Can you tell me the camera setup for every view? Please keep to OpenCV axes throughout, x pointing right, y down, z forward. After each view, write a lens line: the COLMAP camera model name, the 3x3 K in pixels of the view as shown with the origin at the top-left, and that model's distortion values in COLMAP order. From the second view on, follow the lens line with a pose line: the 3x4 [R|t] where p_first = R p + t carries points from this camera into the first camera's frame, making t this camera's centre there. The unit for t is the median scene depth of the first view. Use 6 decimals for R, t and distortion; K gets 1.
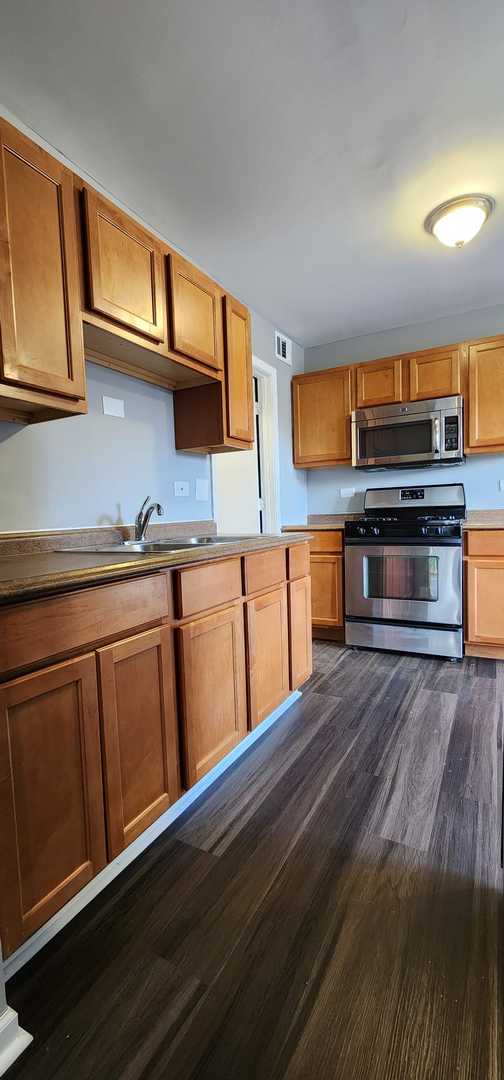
lens RADIAL K [[455.6, 0, 246.5], [0, 455.6, 542.1], [0, 0, 1]] dist [0.002227, 0.000188]
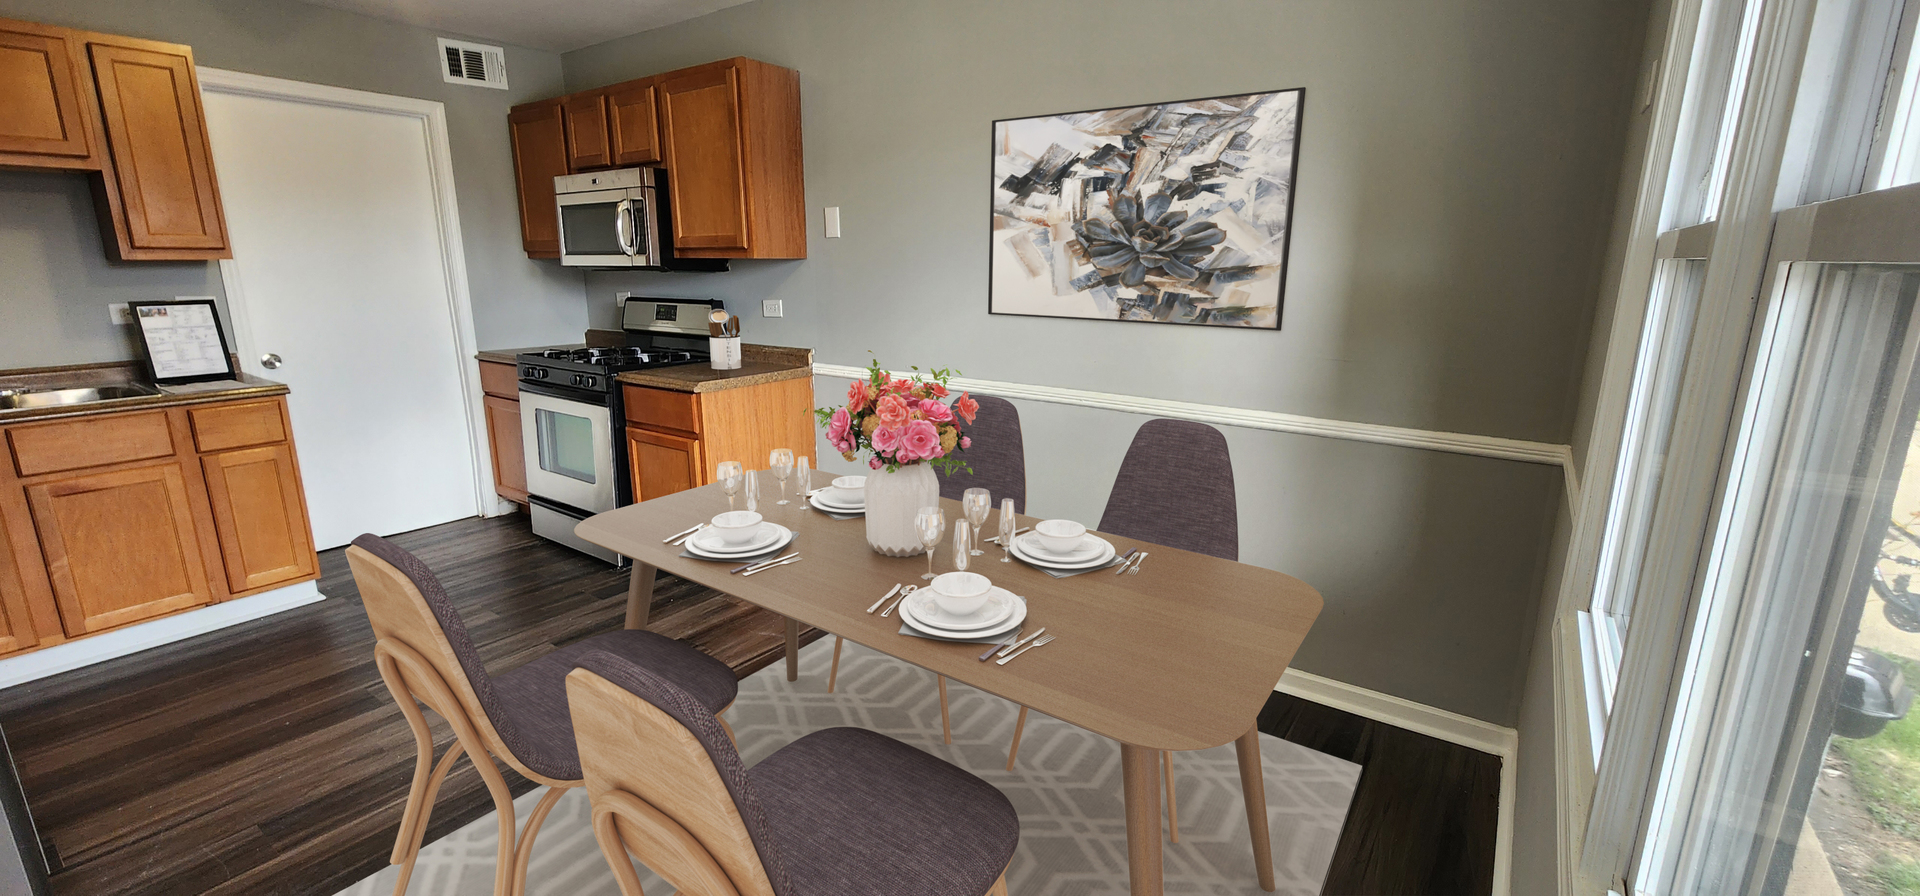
lens RADIAL K [[809.9, 0, 956.0], [0, 809.9, 464.2], [0, 0, 1]] dist [0.002227, 0.000188]
pose [[0.991307, 0.065345, -0.114199, 0.969361], [-0.043572, 0.982020, 0.183682, -0.130378], [0.124148, -0.177109, 0.976330, -0.102949]]
